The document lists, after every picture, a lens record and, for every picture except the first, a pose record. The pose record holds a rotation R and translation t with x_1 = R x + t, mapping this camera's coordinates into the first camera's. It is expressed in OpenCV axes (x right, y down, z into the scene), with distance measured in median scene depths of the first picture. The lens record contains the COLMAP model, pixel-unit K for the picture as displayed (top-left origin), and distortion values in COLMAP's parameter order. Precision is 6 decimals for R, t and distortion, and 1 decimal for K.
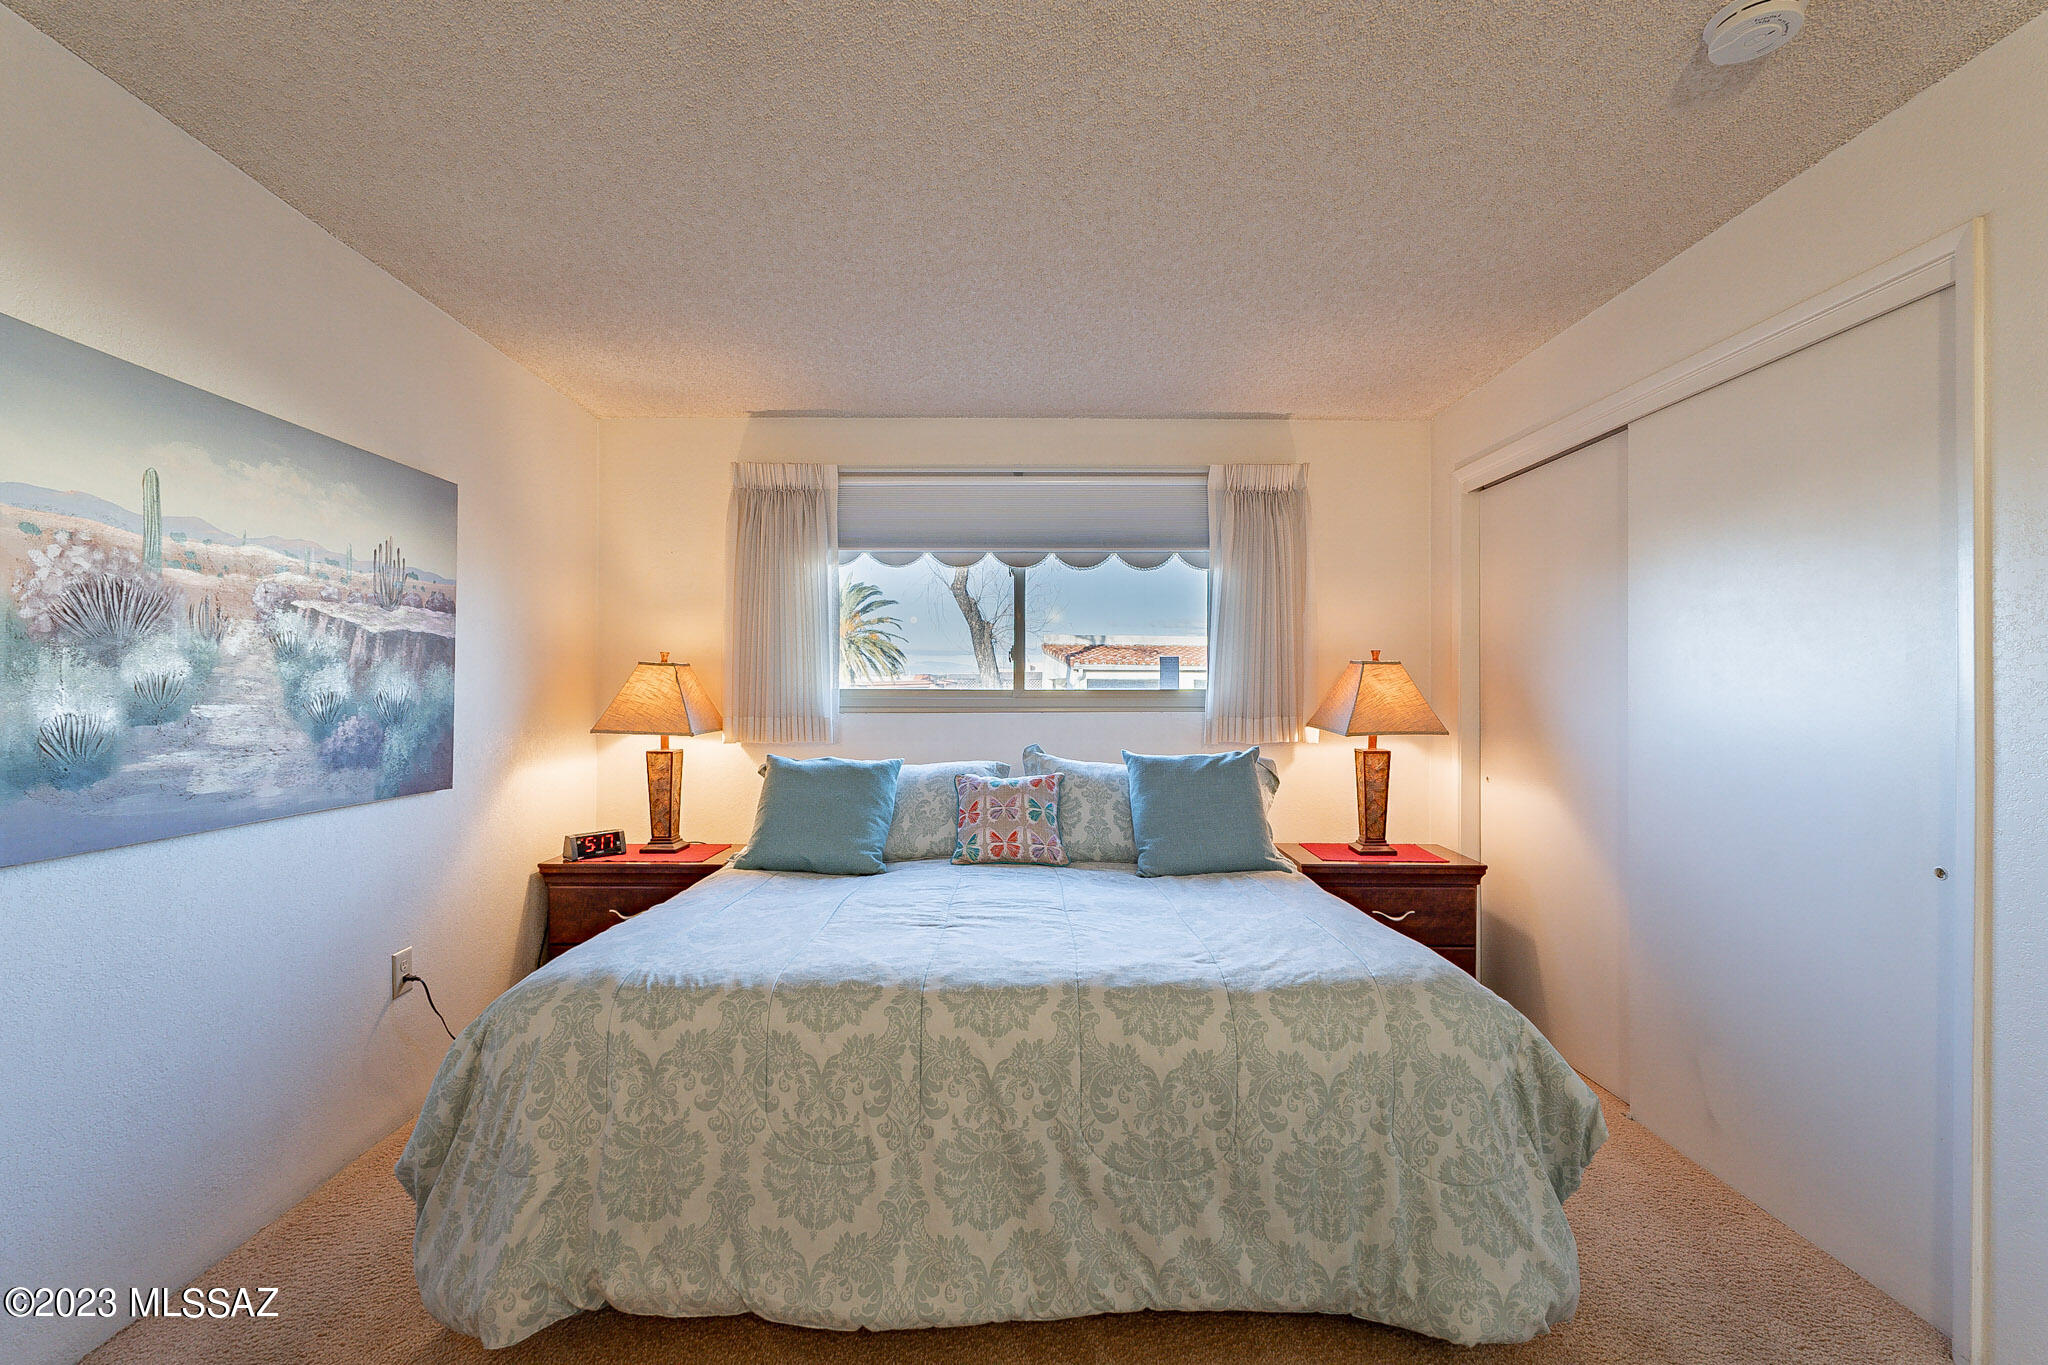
lens RADIAL K [[892.9, 0, 1025.0], [0, 892.9, 685.2], [0, 0, 1]] dist [-0.004311, 0.000575]
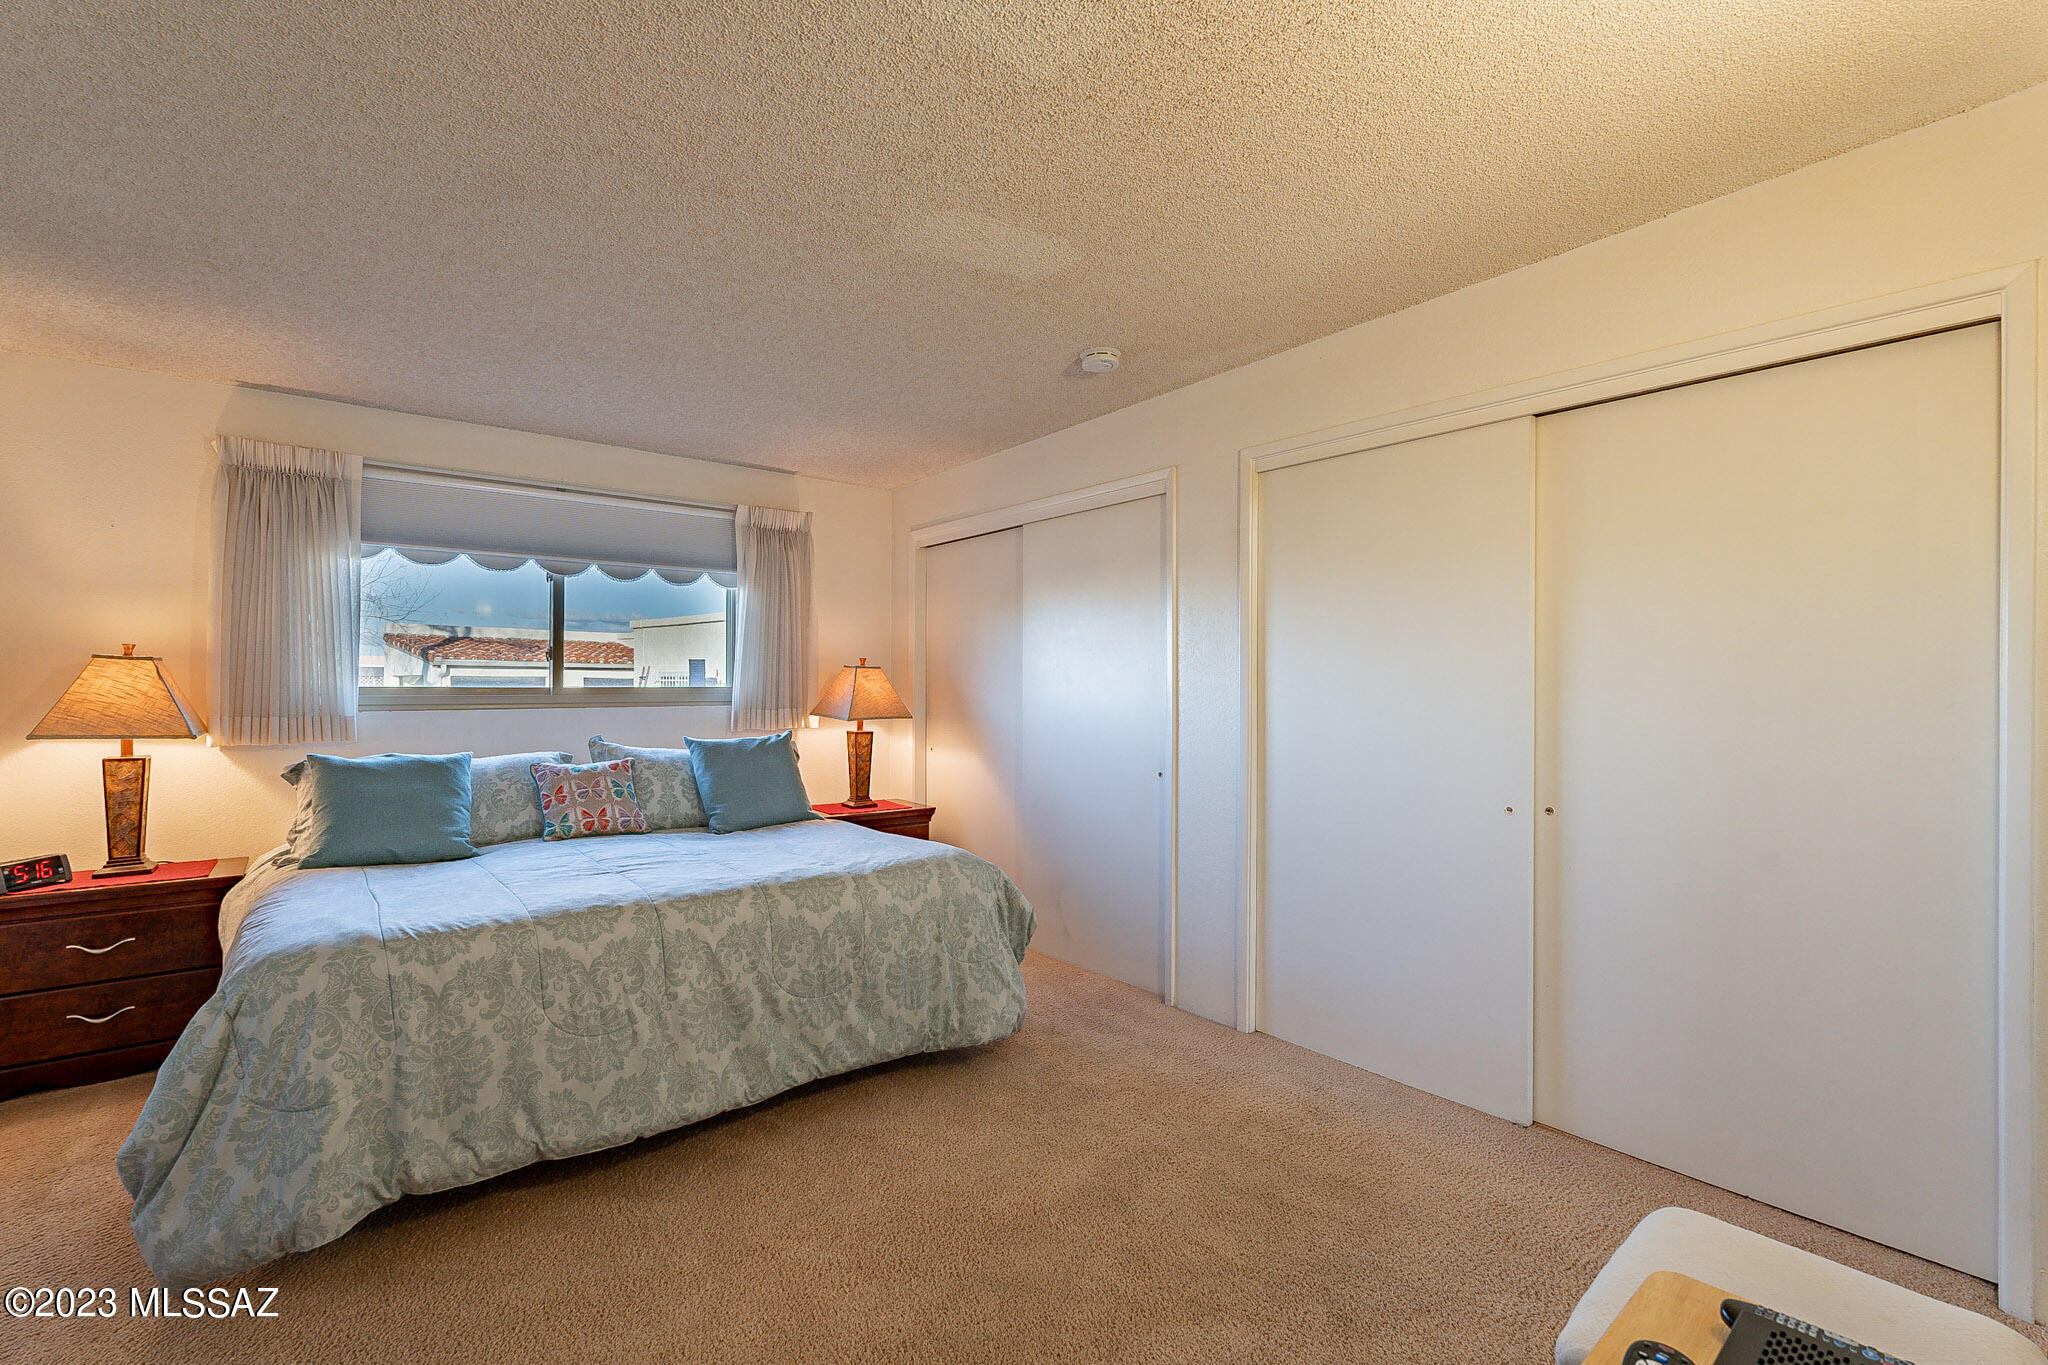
lens RADIAL K [[907.1, 0, 1022.7], [0, 907.1, 685.4], [0, 0, 1]] dist [-0.005698, 0.001425]
pose [[0.780077, 0.000761, 0.625682, -0.554127], [-0.001891, 0.999998, 0.001142, 0.001280], [-0.625680, -0.002074, 0.780077, -0.457334]]
